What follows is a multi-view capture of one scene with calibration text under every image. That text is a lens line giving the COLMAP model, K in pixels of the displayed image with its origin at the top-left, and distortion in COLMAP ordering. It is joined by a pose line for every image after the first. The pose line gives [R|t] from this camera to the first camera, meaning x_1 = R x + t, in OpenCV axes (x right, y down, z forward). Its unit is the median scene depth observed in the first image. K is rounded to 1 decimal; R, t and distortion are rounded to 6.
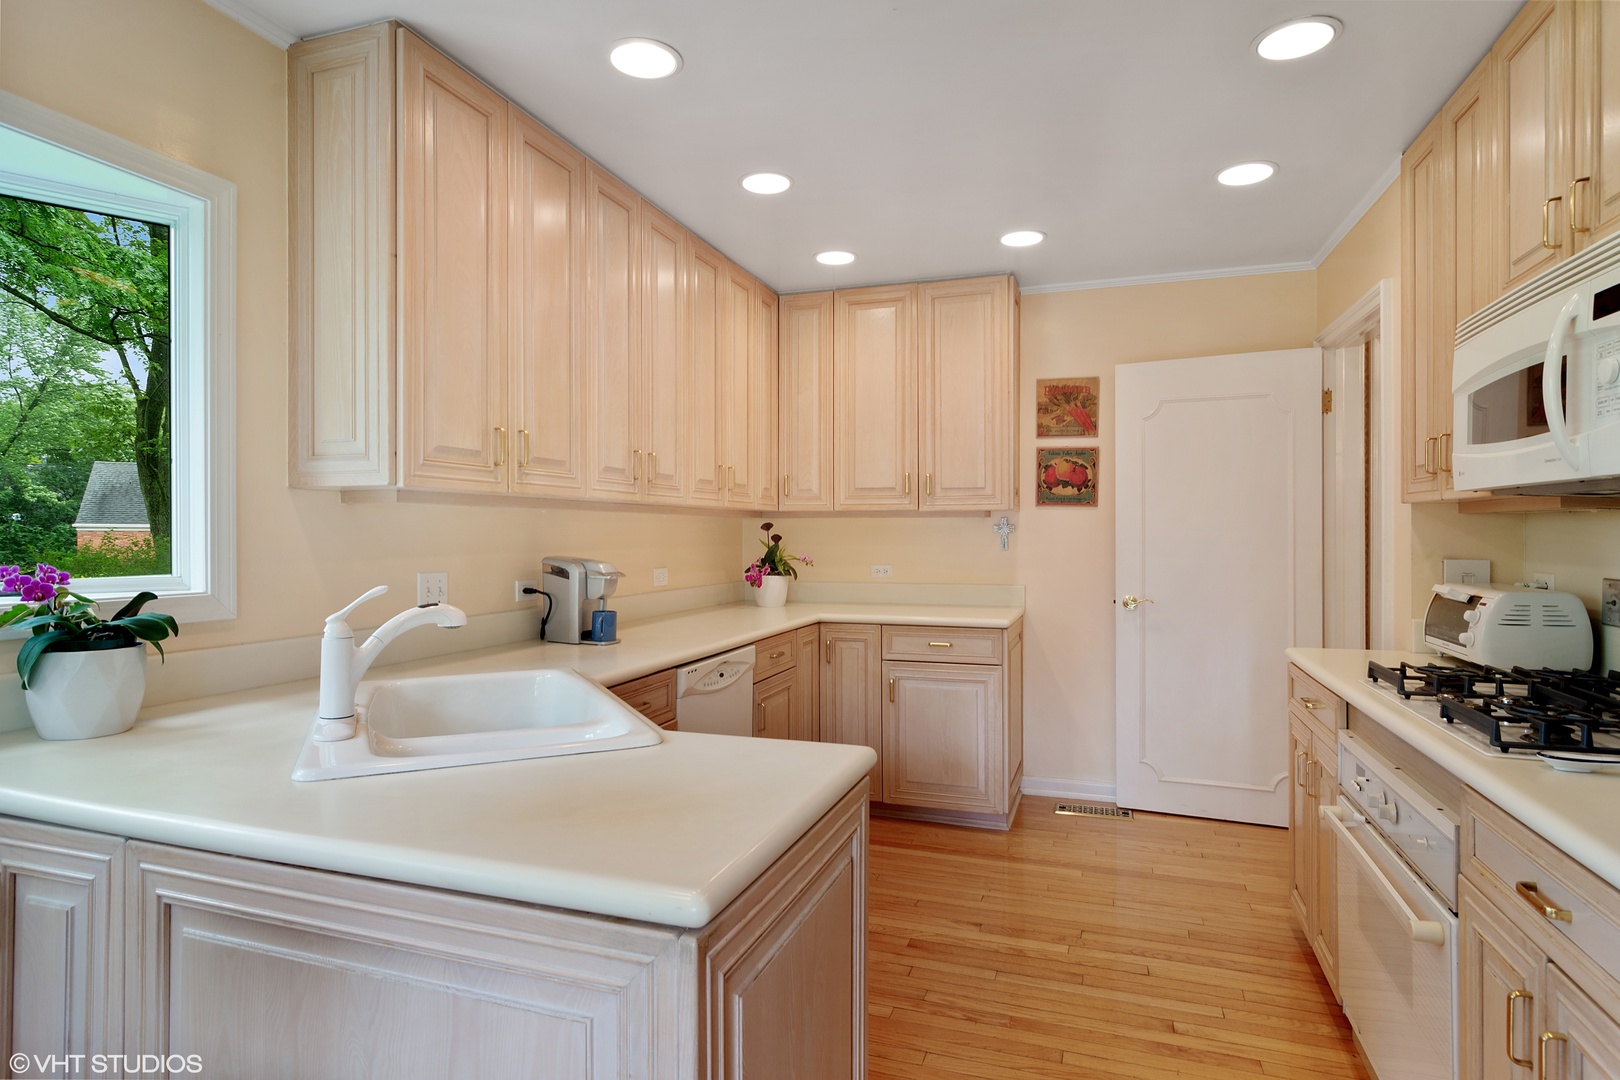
lens RADIAL K [[877.4, 0, 803.7], [0, 877.4, 530.9], [0, 0, 1]] dist [0.002029, 0.001123]
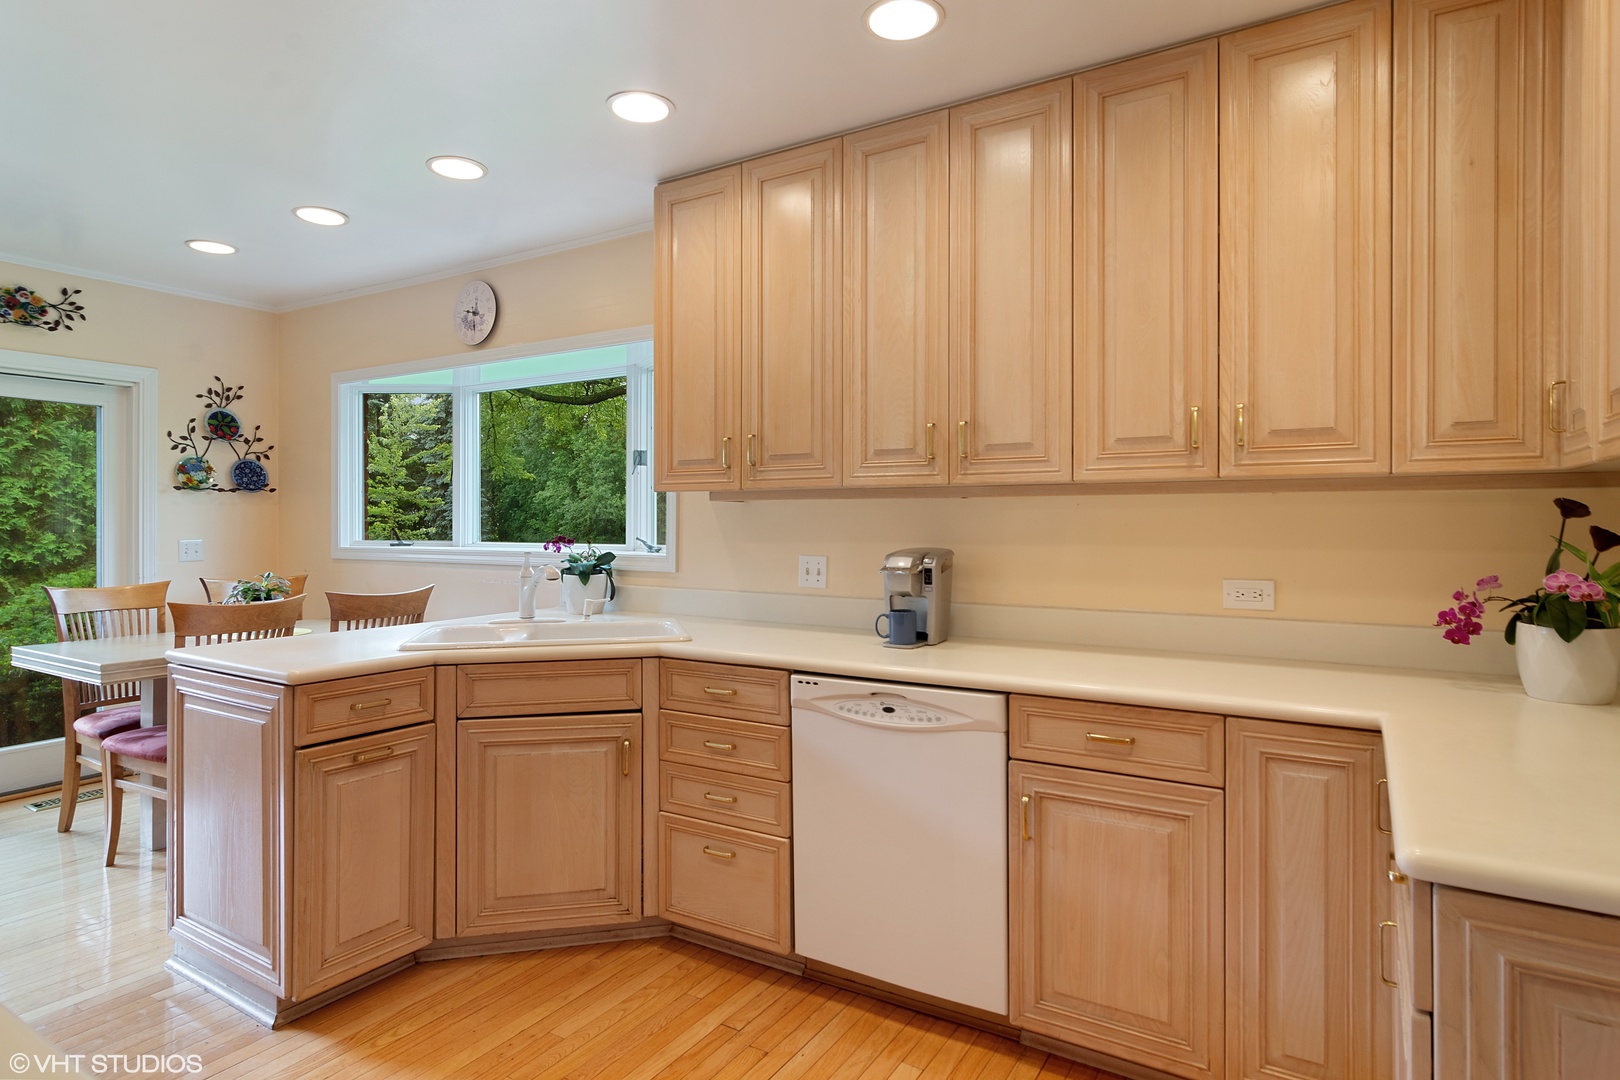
lens RADIAL K [[885.8, 0, 801.8], [0, 885.8, 522.9], [0, 0, 1]] dist [0.001102, 0.002826]
pose [[-0.222267, 0.000667, -0.974986, 0.504382], [0.002720, 0.999996, 0.000064, 0.001561], [0.974982, -0.002637, -0.222268, 0.825376]]
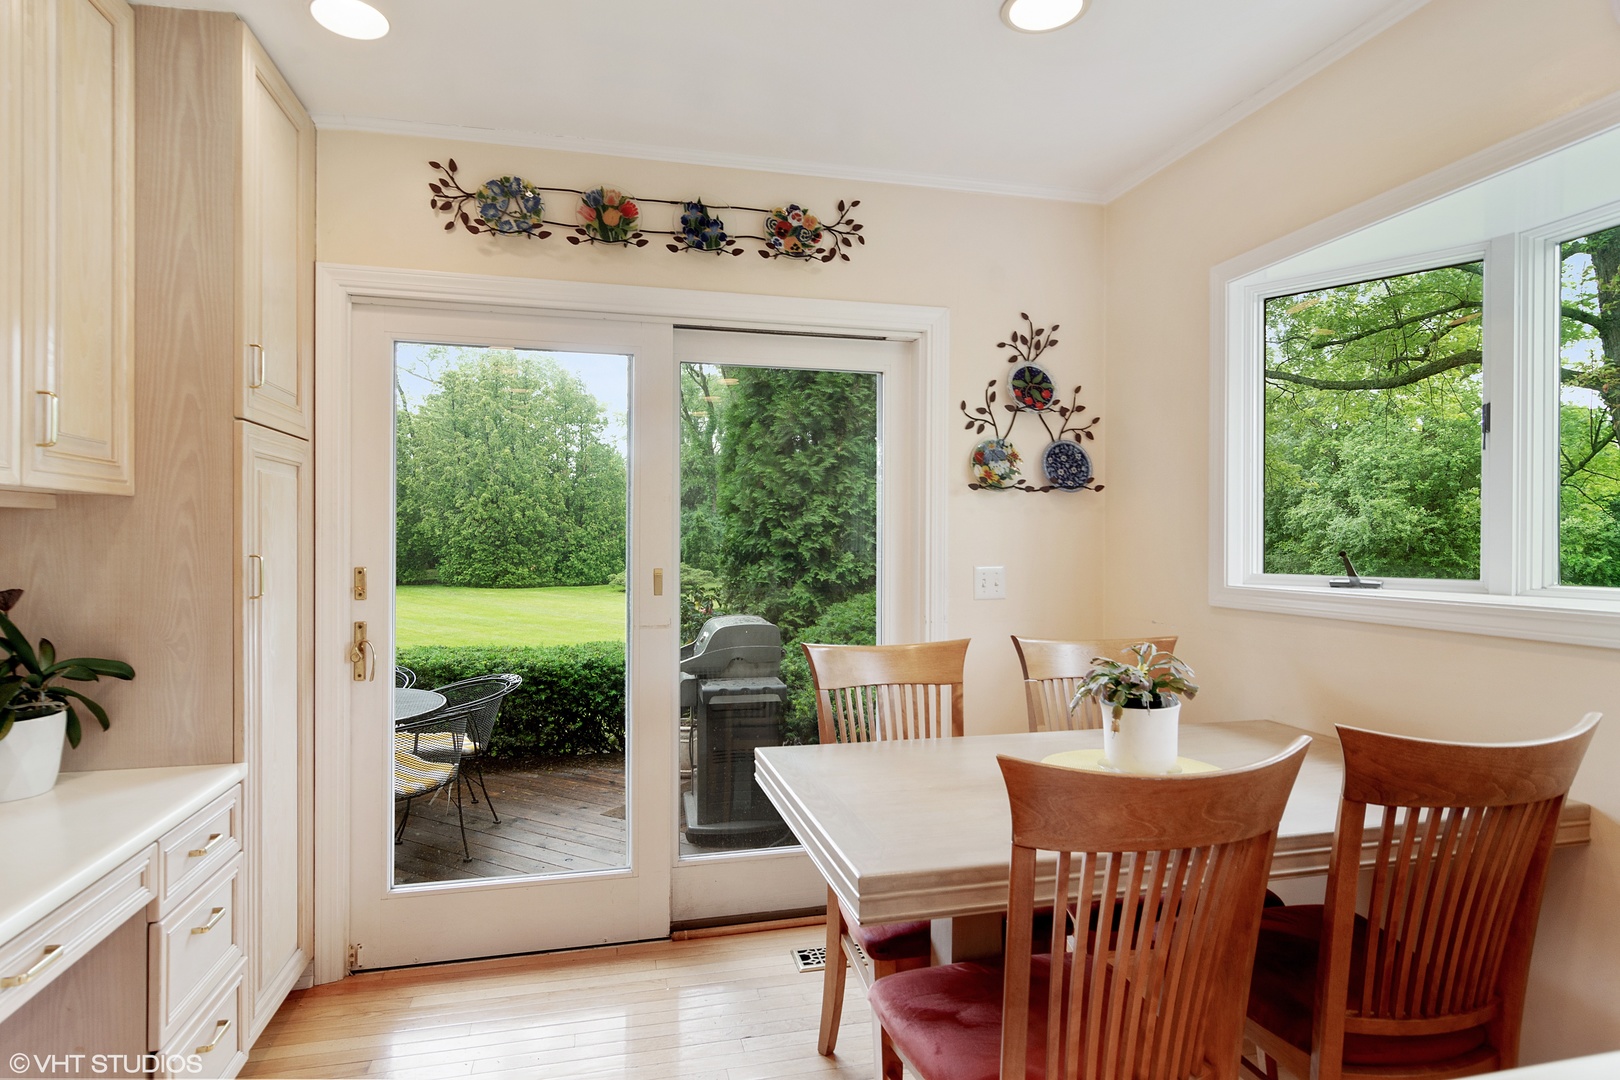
lens RADIAL K [[871.6, 0, 808.3], [0, 871.6, 541.3], [0, 0, 1]] dist [0.001761, 0.000434]
pose [[-0.838243, -0.002249, -0.545292, 0.077523], [-0.001670, 0.999997, -0.001557, 0.001734], [0.545294, -0.000395, -0.838245, 0.317217]]
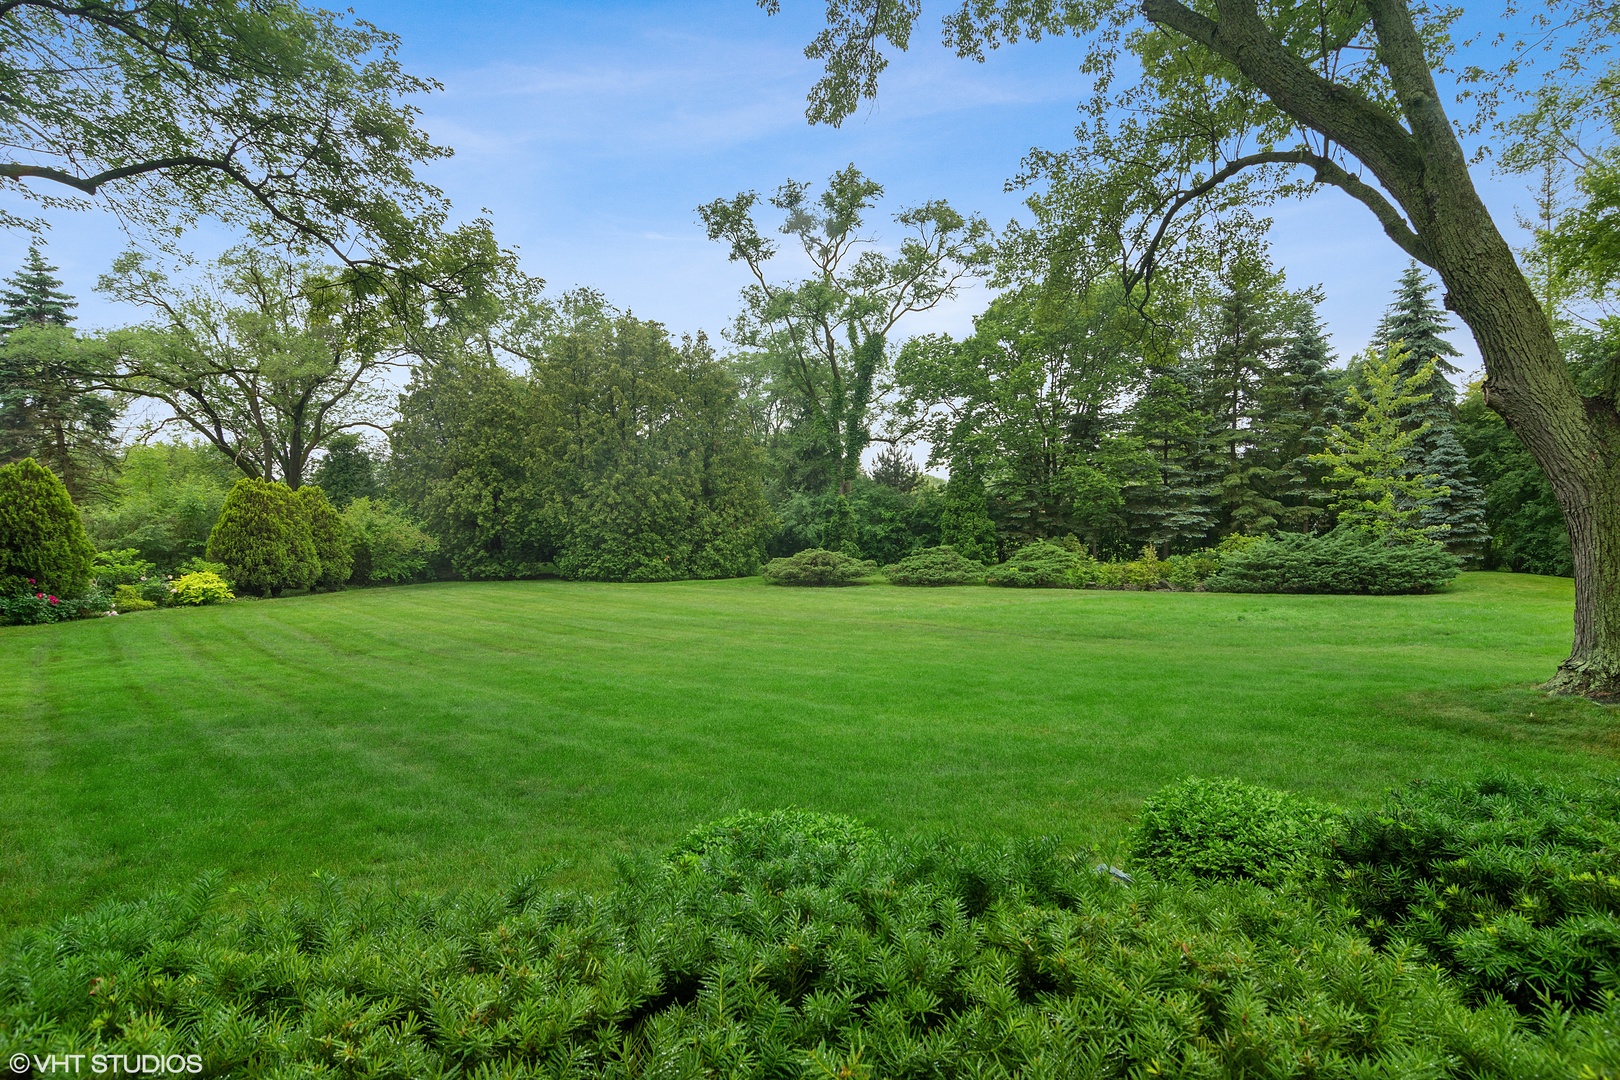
lens RADIAL K [[868.1, 0, 808.0], [0, 868.1, 543.4], [0, 0, 1]] dist [-0.002133, 0.003900]
pose [[-0.844401, 0.011892, -0.535580, 0.766861], [0.008753, 0.999926, 0.008401, 0.076343], [0.535640, 0.002406, -0.844443, -1.606678]]
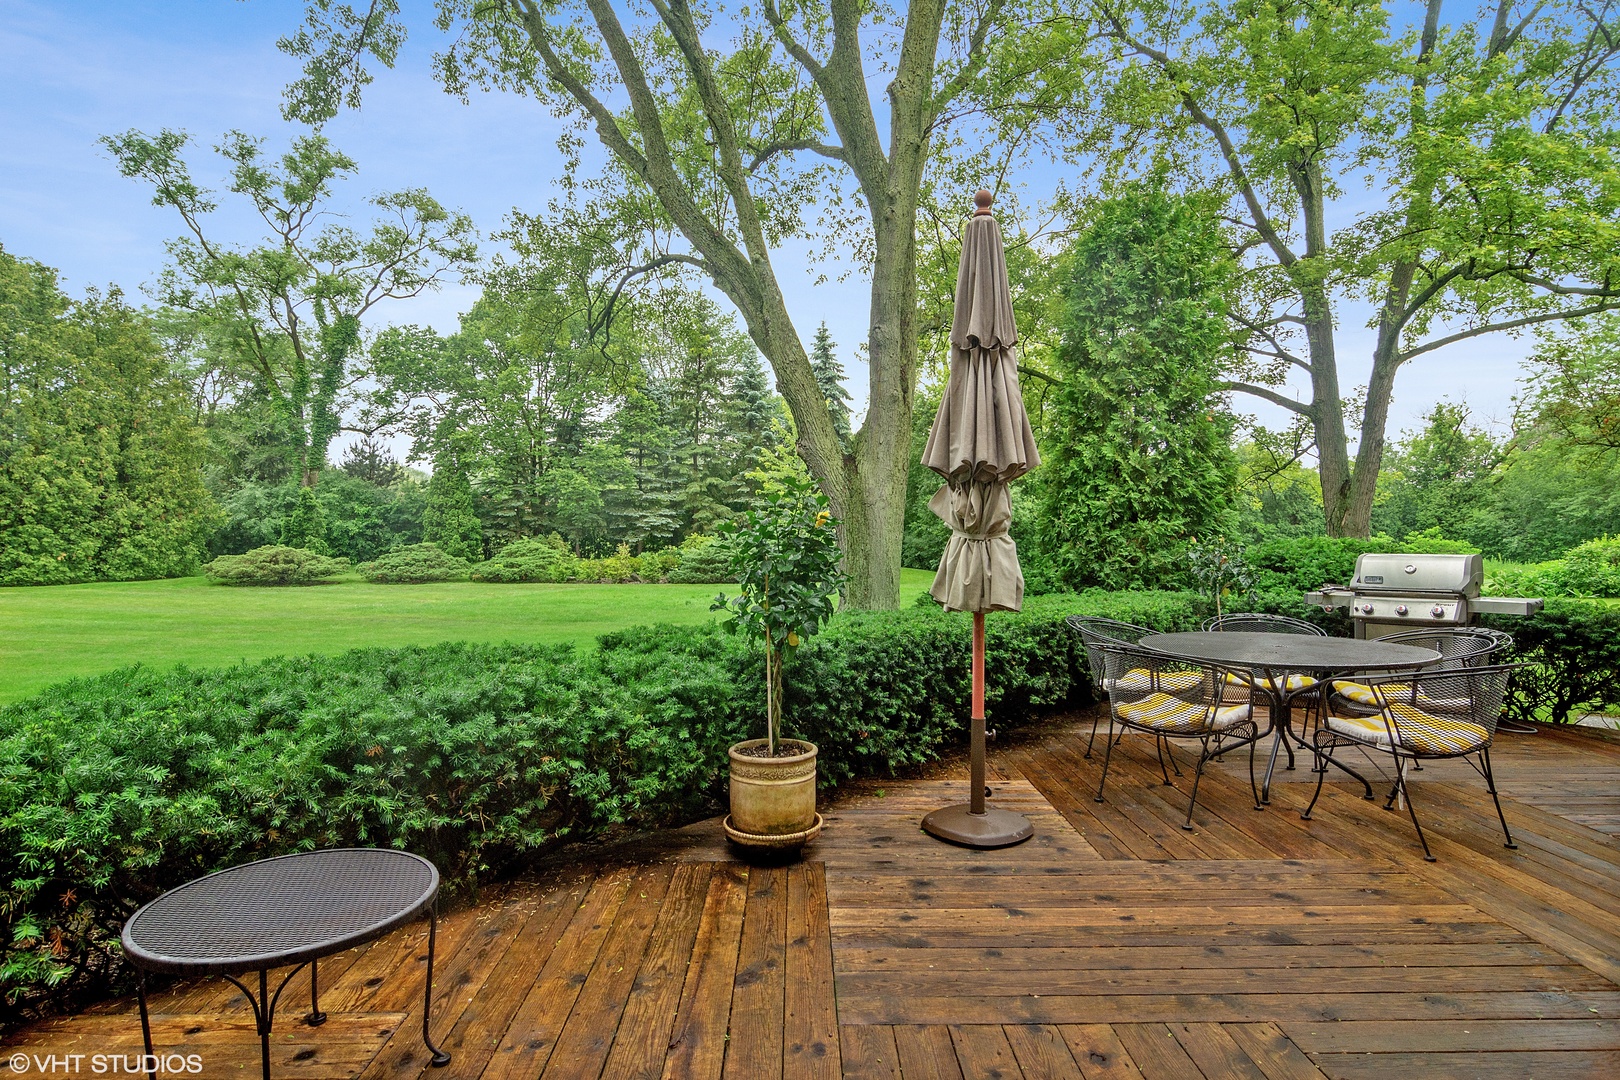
lens RADIAL K [[875.7, 0, 808.6], [0, 875.7, 544.4], [0, 0, 1]] dist [0.001737, 0.000735]
pose [[-0.423485, 0.010415, -0.905843, 1.244681], [-0.003203, 0.999910, 0.012994, 0.075180], [0.905897, 0.008404, -0.423414, -1.087075]]
